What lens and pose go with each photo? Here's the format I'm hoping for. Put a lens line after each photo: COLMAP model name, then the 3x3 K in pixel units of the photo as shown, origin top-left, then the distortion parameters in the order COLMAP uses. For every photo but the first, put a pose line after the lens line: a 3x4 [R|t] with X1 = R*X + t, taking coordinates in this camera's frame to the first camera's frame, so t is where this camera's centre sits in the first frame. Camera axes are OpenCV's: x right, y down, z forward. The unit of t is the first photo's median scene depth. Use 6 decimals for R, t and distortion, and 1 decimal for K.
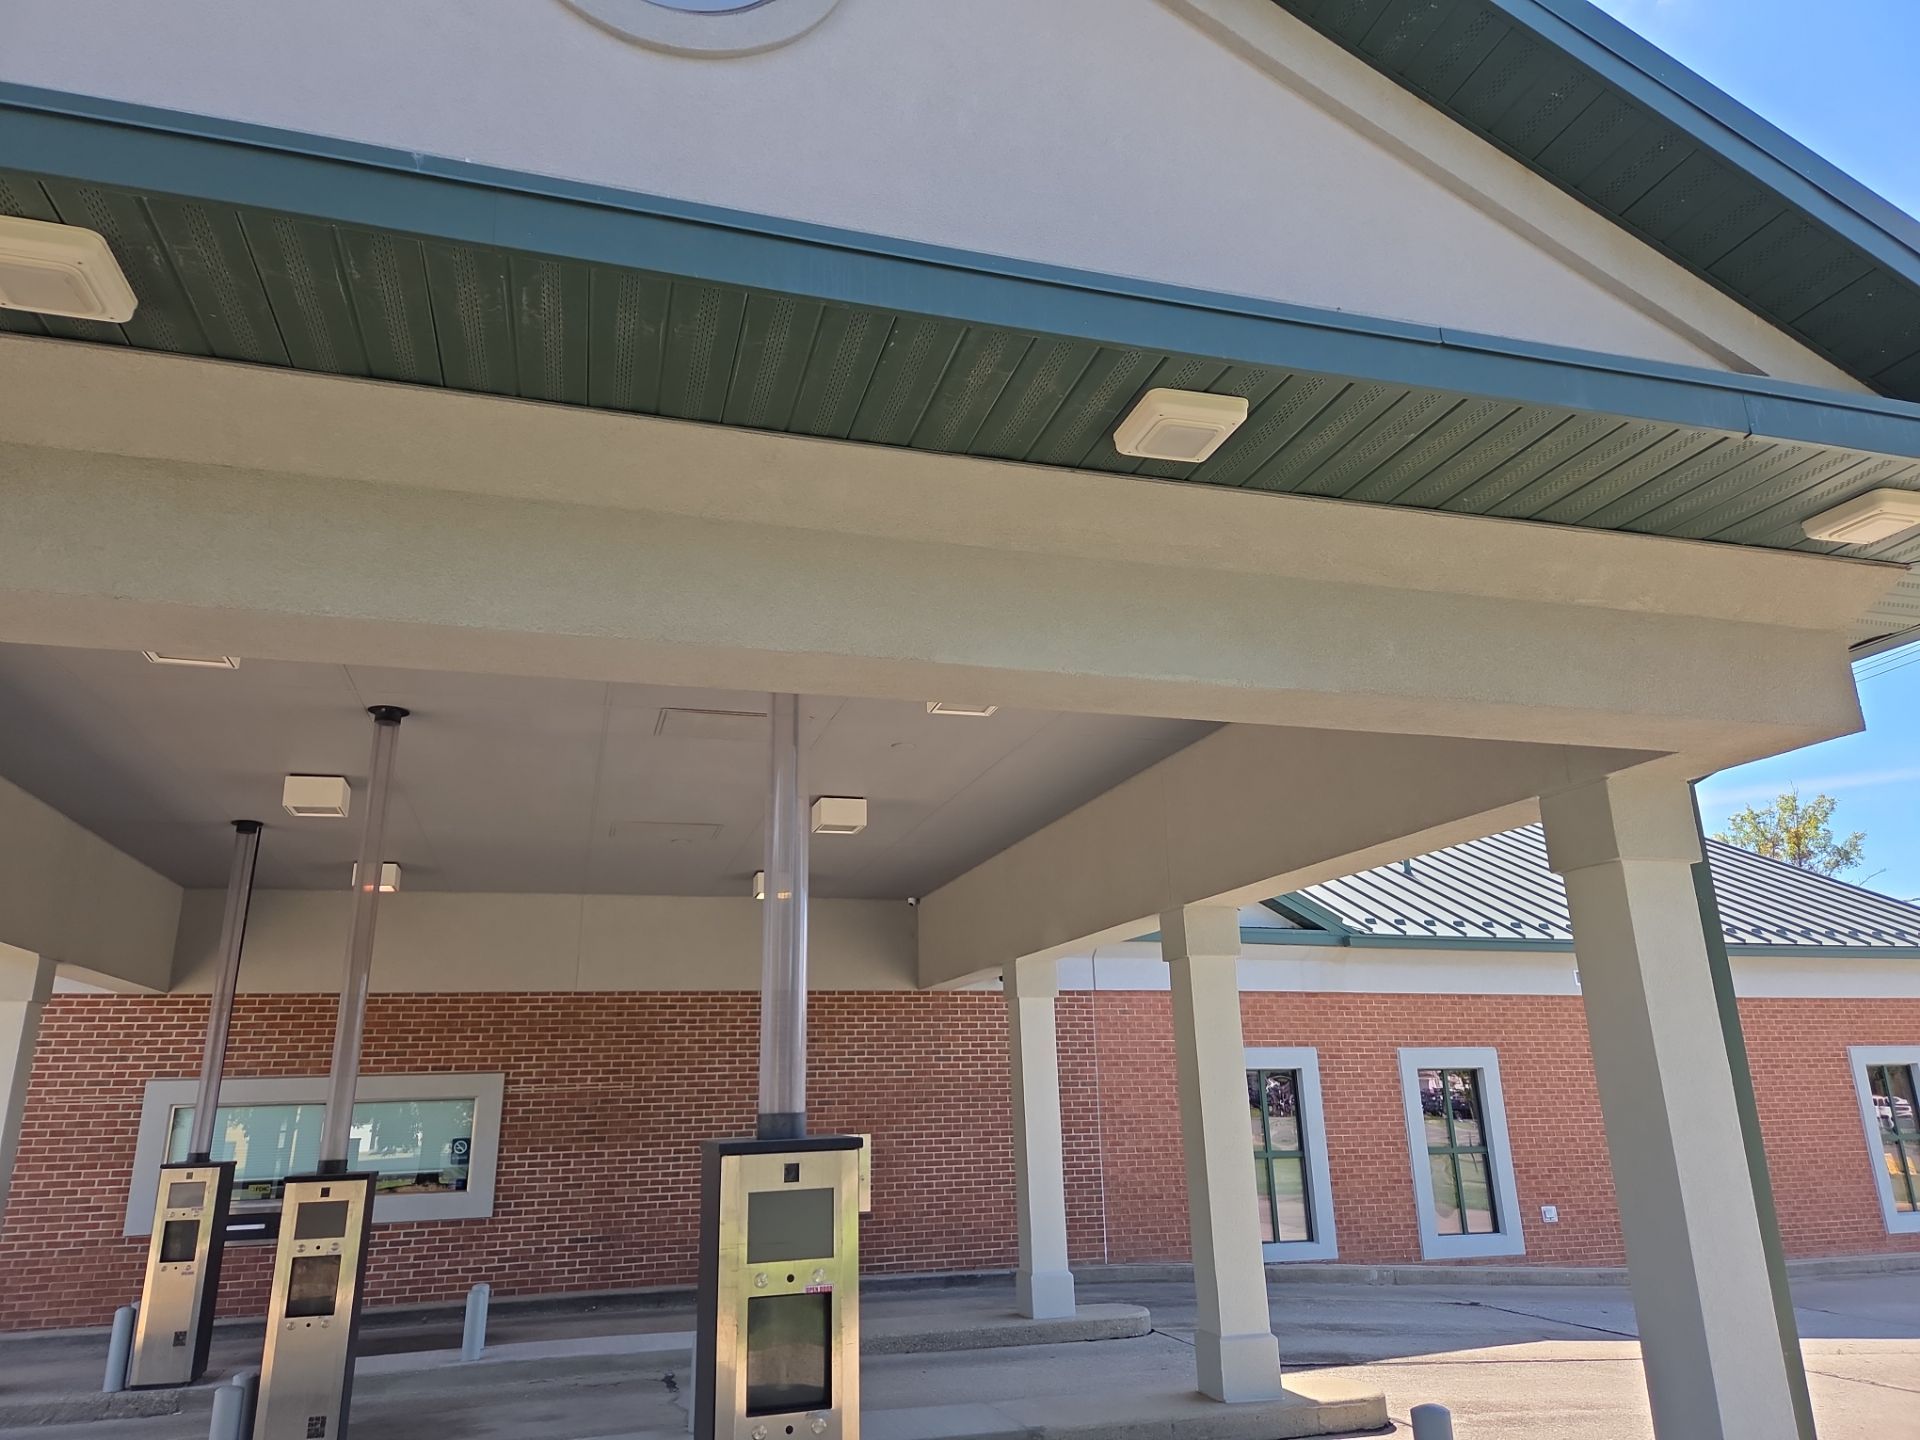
lens RADIAL K [[1267.6, 0, 957.4], [0, 1267.6, 725.8], [0, 0, 1]] dist [0.067516, -0.008624]
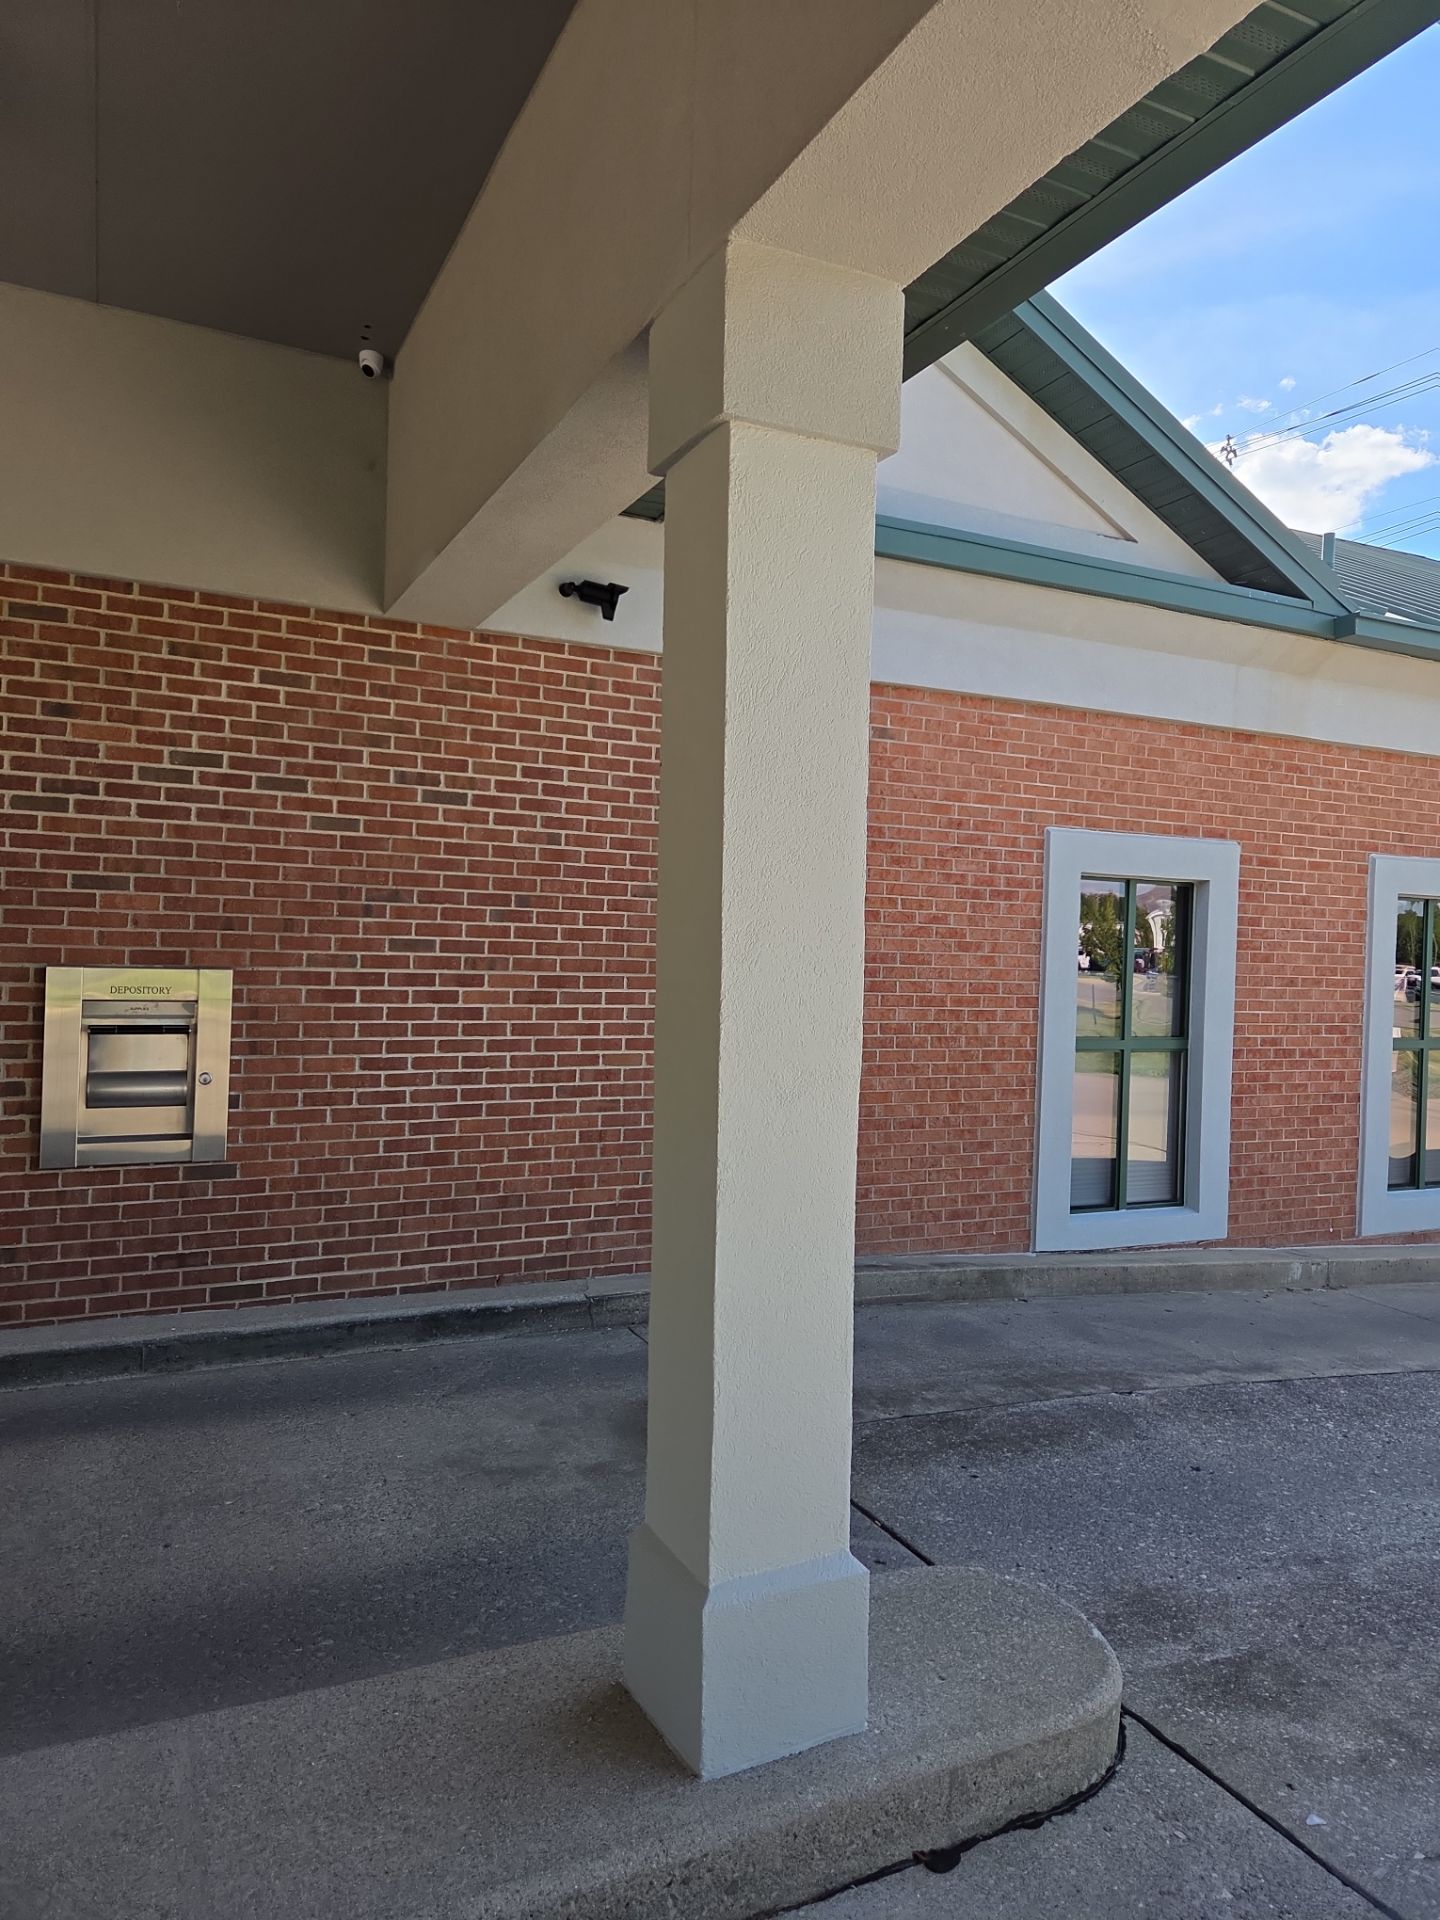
lens RADIAL K [[1267.6, 0, 736.2], [0, 1267.6, 940.1], [0, 0, 1]] dist [0.067516, -0.008624]
pose [[0.985637, 0.052157, 0.160620, 0.016332], [-0.095022, 0.957548, 0.272164, 0.190162], [-0.139606, -0.283518, 0.948751, 0.609254]]
